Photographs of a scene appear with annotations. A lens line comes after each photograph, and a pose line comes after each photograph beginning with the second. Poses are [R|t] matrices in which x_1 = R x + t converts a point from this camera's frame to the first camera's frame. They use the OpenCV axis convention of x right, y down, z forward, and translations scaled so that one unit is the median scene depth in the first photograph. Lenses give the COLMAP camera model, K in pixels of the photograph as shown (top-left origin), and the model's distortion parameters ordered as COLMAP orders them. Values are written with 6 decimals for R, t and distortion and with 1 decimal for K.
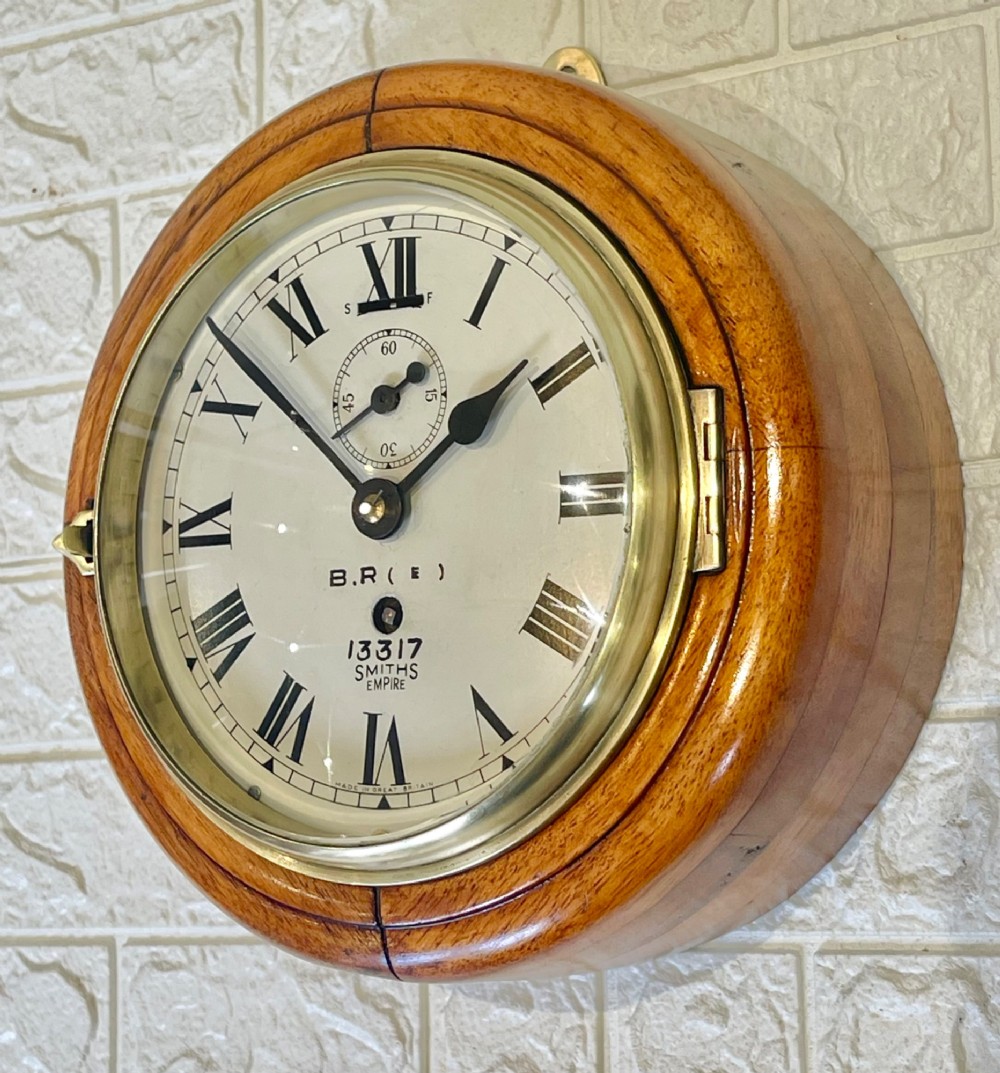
lens RADIAL K [[2489.1, 0, 552.0], [0, 2489.1, 541.8], [0, 0, 1]] dist [0.164284, 0.000000]
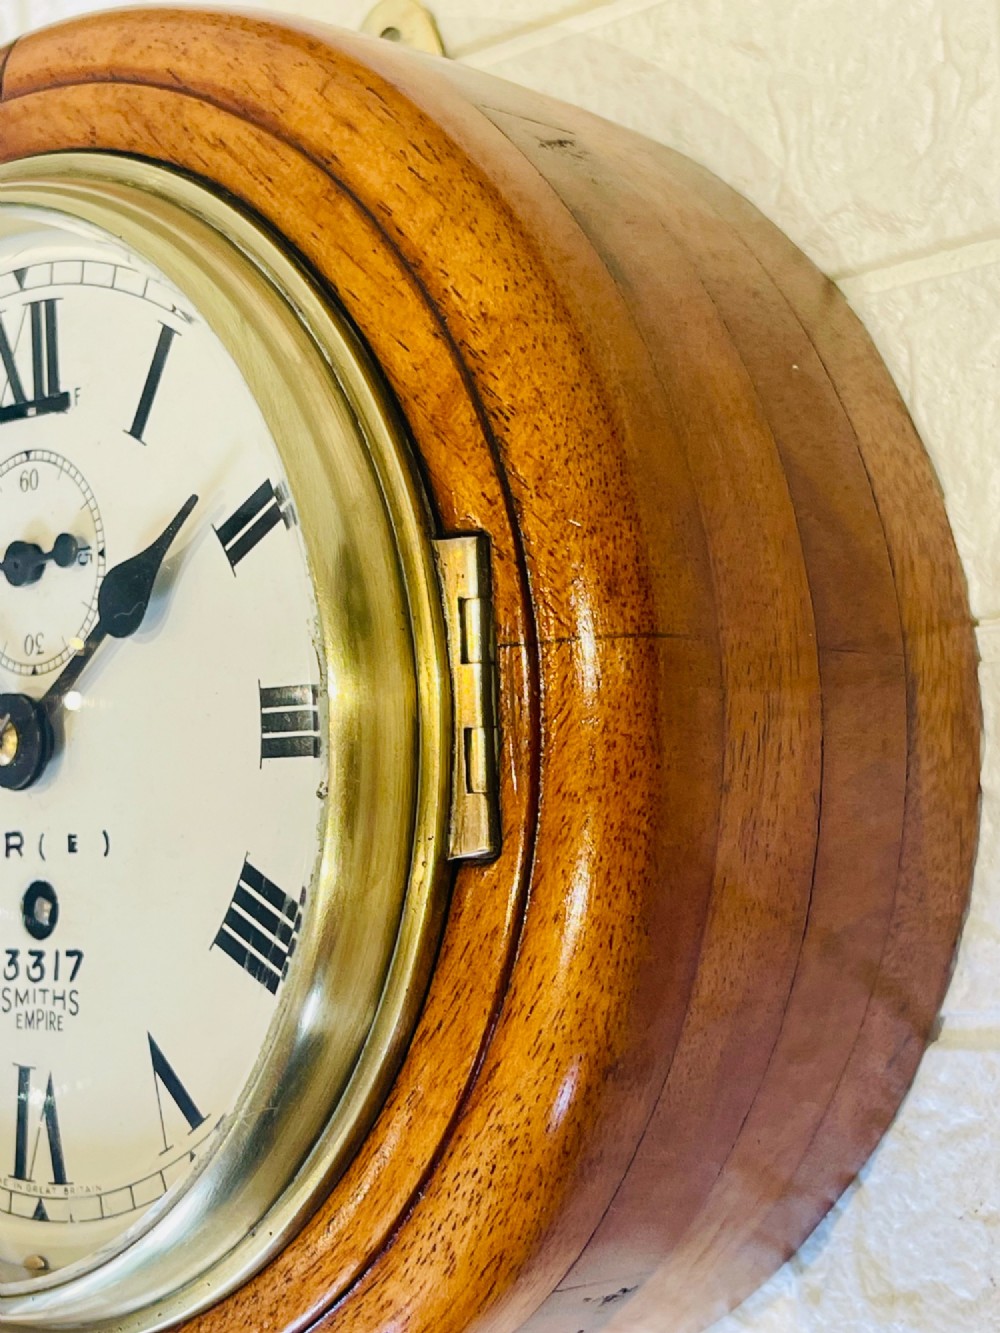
lens RADIAL K [[2301.1, 0, 521.8], [0, 2301.1, 742.0], [0, 0, 1]] dist [0.090246, 0.000000]
pose [[0.990244, -0.034776, -0.134933, 0.133704], [0.043138, 0.997293, 0.059554, -0.041919], [0.132497, -0.064794, 0.989063, 0.442404]]
